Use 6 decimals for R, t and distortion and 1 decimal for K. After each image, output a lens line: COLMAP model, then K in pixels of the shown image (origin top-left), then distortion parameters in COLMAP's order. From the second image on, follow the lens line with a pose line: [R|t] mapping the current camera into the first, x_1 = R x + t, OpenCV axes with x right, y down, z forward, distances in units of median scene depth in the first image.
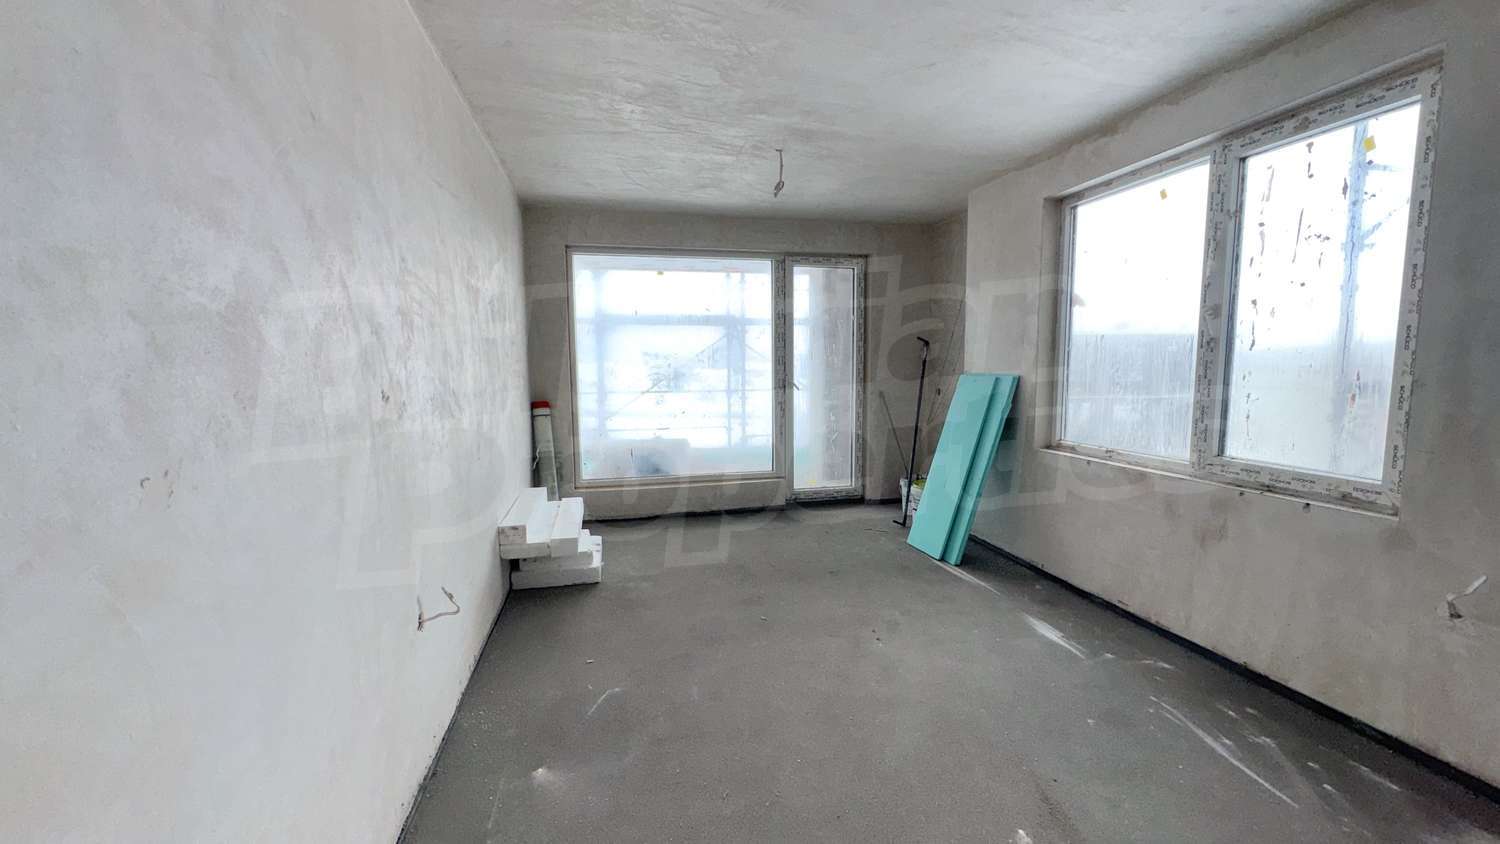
lens RADIAL K [[593.2, 0, 749.5], [0, 593.2, 424.5], [0, 0, 1]] dist [-0.002978, 0.000478]
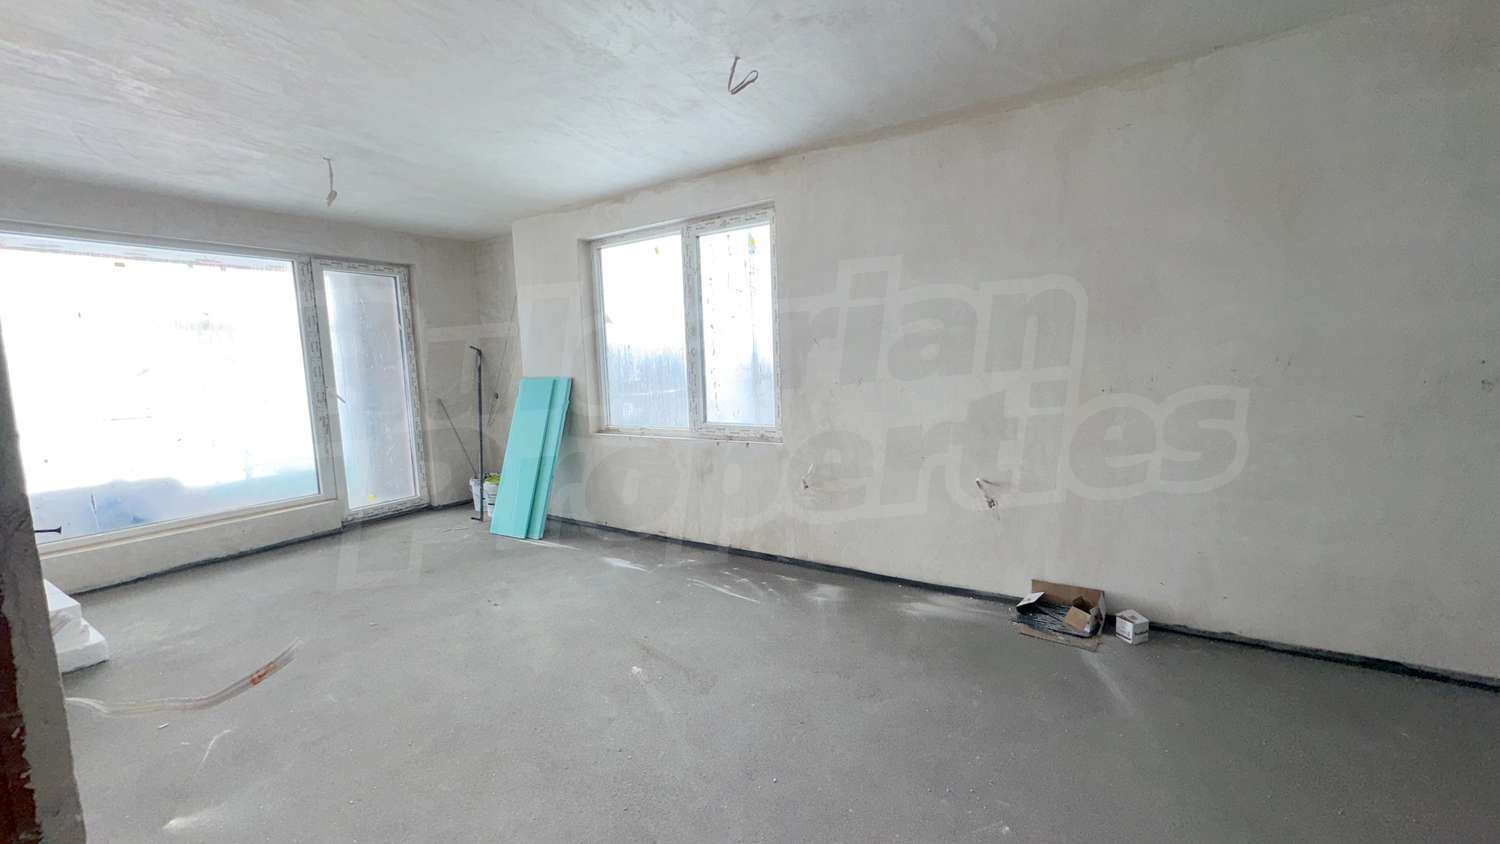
lens RADIAL K [[593.2, 0, 750.2], [0, 593.2, 424.3], [0, 0, 1]] dist [-0.002978, 0.000478]
pose [[0.718488, -0.091491, 0.689495, -0.178337], [0.099340, 0.994646, 0.028465, 0.020790], [-0.688408, 0.048043, 0.723730, -0.193406]]
